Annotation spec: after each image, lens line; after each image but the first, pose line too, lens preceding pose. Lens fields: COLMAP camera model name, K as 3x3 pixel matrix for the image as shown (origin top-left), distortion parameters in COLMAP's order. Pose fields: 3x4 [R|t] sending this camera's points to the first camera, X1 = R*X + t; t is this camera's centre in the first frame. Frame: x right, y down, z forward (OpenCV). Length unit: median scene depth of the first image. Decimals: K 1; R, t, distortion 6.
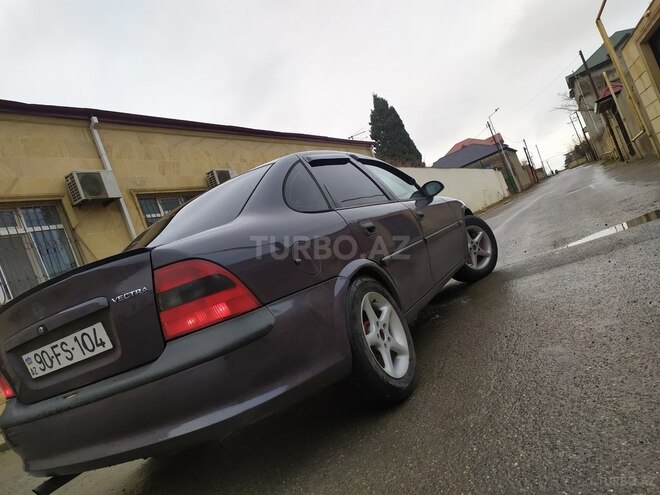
lens RADIAL K [[491.6, 0, 332.5], [0, 491.6, 251.7], [0, 0, 1]] dist [0.065199, -0.063223]
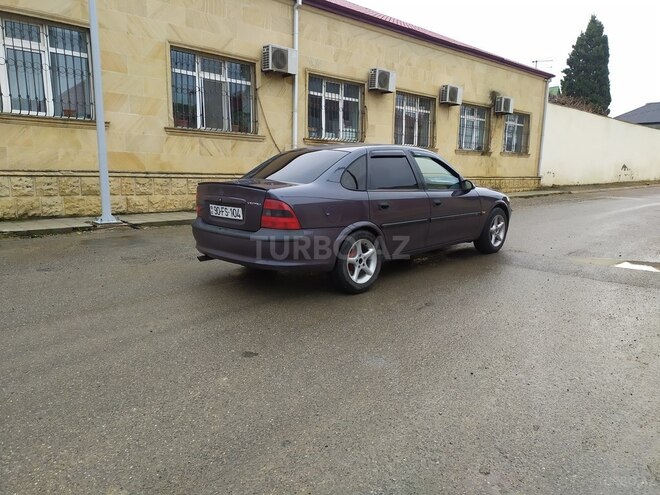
lens RADIAL K [[491.6, 0, 332.5], [0, 491.6, 251.7], [0, 0, 1]] dist [0.065199, -0.063223]
pose [[0.886193, 0.414036, -0.207933, 0.111356], [-0.349386, 0.891946, 0.286988, -0.110972], [0.304289, -0.181678, 0.935094, -0.248737]]
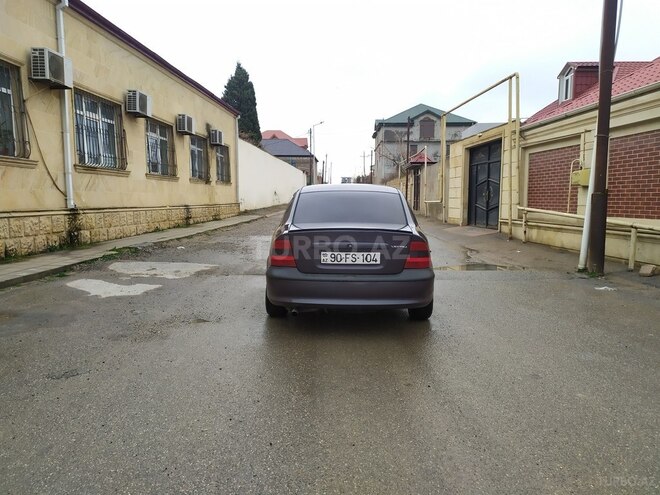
lens RADIAL K [[496.9, 0, 336.4], [0, 496.9, 246.7], [0, 0, 1]] dist [0.067041, -0.065089]
pose [[0.828913, 0.318909, 0.459566, -0.382448], [-0.338739, 0.939973, -0.041300, 0.062165], [-0.445151, -0.121439, 0.887183, -0.230241]]
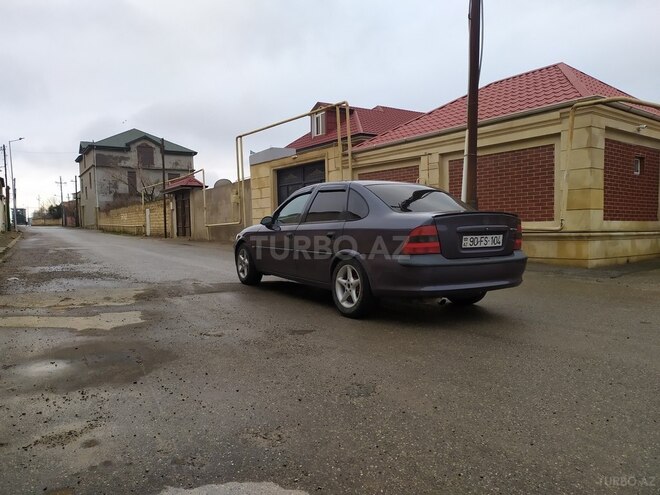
lens RADIAL K [[496.9, 0, 336.4], [0, 496.9, 246.7], [0, 0, 1]] dist [0.067041, -0.065089]
pose [[0.460691, 0.318045, 0.828620, -0.646977], [-0.186337, 0.947444, -0.260055, 0.223763], [-0.867780, -0.034597, 0.495742, 0.098388]]
